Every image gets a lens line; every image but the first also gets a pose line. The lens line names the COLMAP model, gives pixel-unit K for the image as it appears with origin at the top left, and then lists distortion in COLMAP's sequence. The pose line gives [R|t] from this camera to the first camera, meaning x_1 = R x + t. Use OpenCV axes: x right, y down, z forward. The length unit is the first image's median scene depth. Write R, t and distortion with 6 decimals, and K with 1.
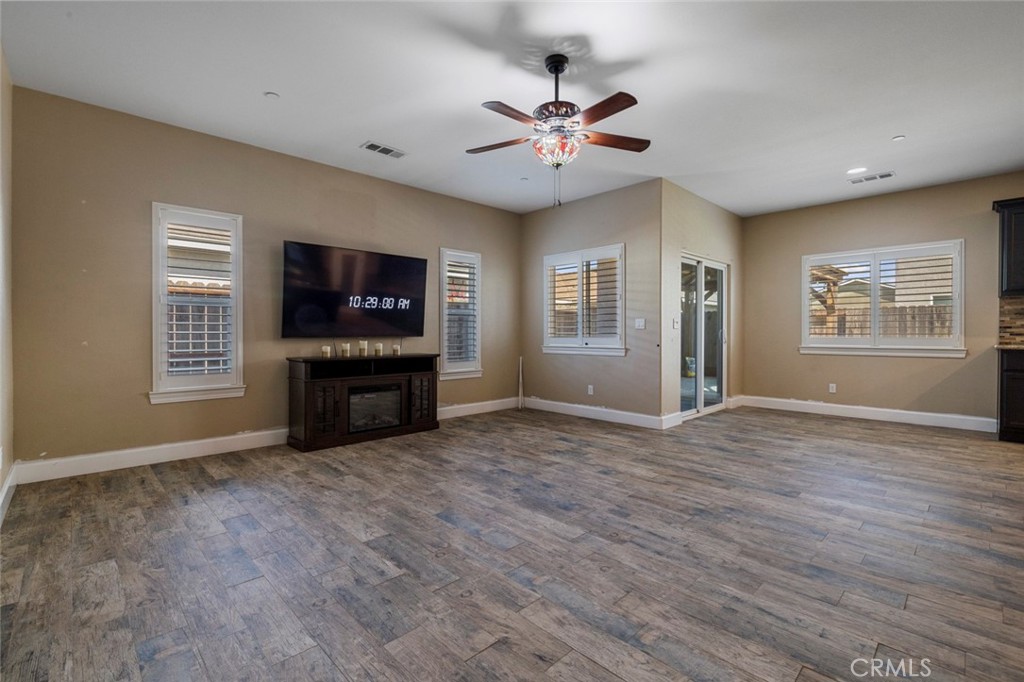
lens RADIAL K [[460.1, 0, 509.3], [0, 460.1, 337.1], [0, 0, 1]] dist [-0.003280, -0.000415]
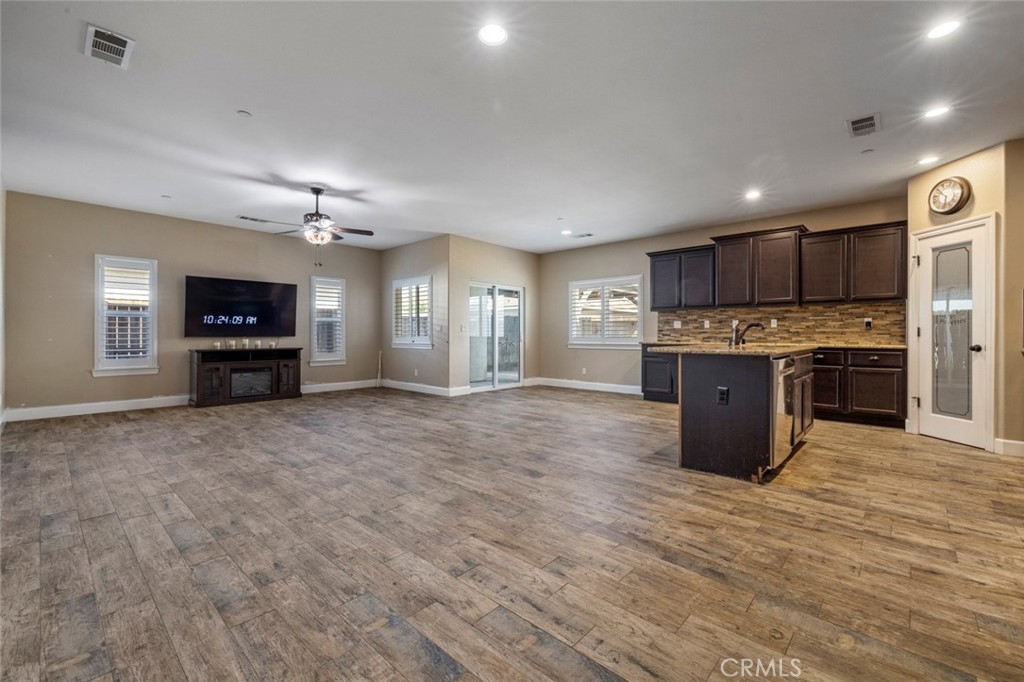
lens RADIAL K [[429.6, 0, 509.4], [0, 429.6, 334.7], [0, 0, 1]] dist [-0.000471, -0.000305]
pose [[0.997984, 0.000431, 0.063466, 0.482197], [0.000164, 0.999956, -0.009363, 0.007280], [-0.063468, 0.009354, 0.997940, -0.498457]]
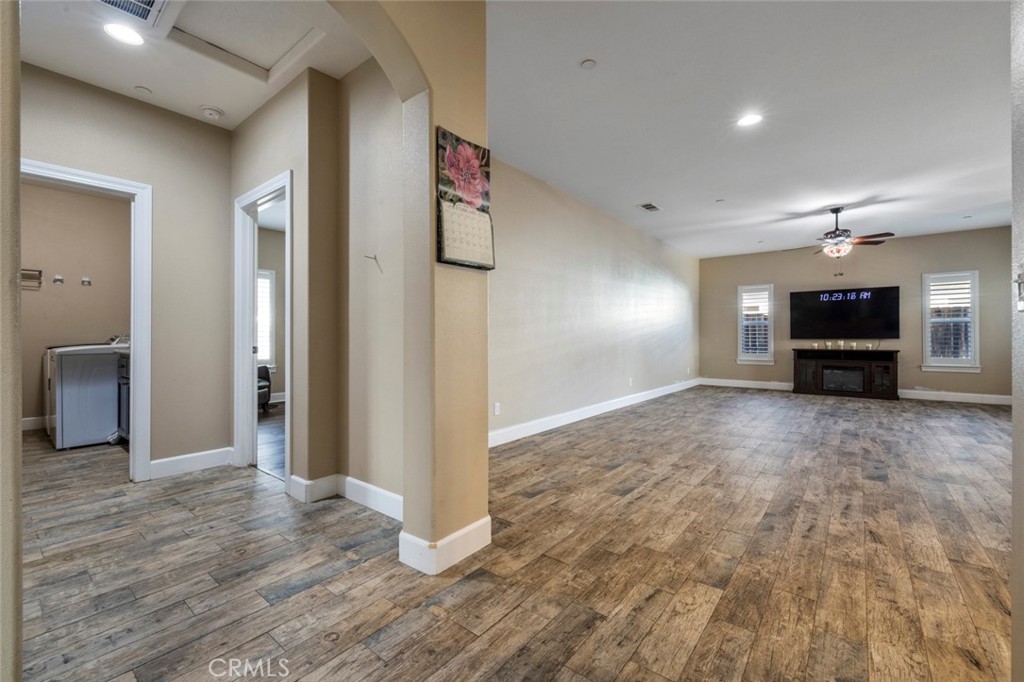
lens RADIAL K [[429.6, 0, 509.4], [0, 429.6, 334.7], [0, 0, 1]] dist [-0.000471, -0.000305]
pose [[0.127848, -0.006743, -0.991771, 1.170628], [-0.009354, 0.999924, -0.008004, 0.009649], [0.991750, 0.010301, 0.127775, -0.471420]]
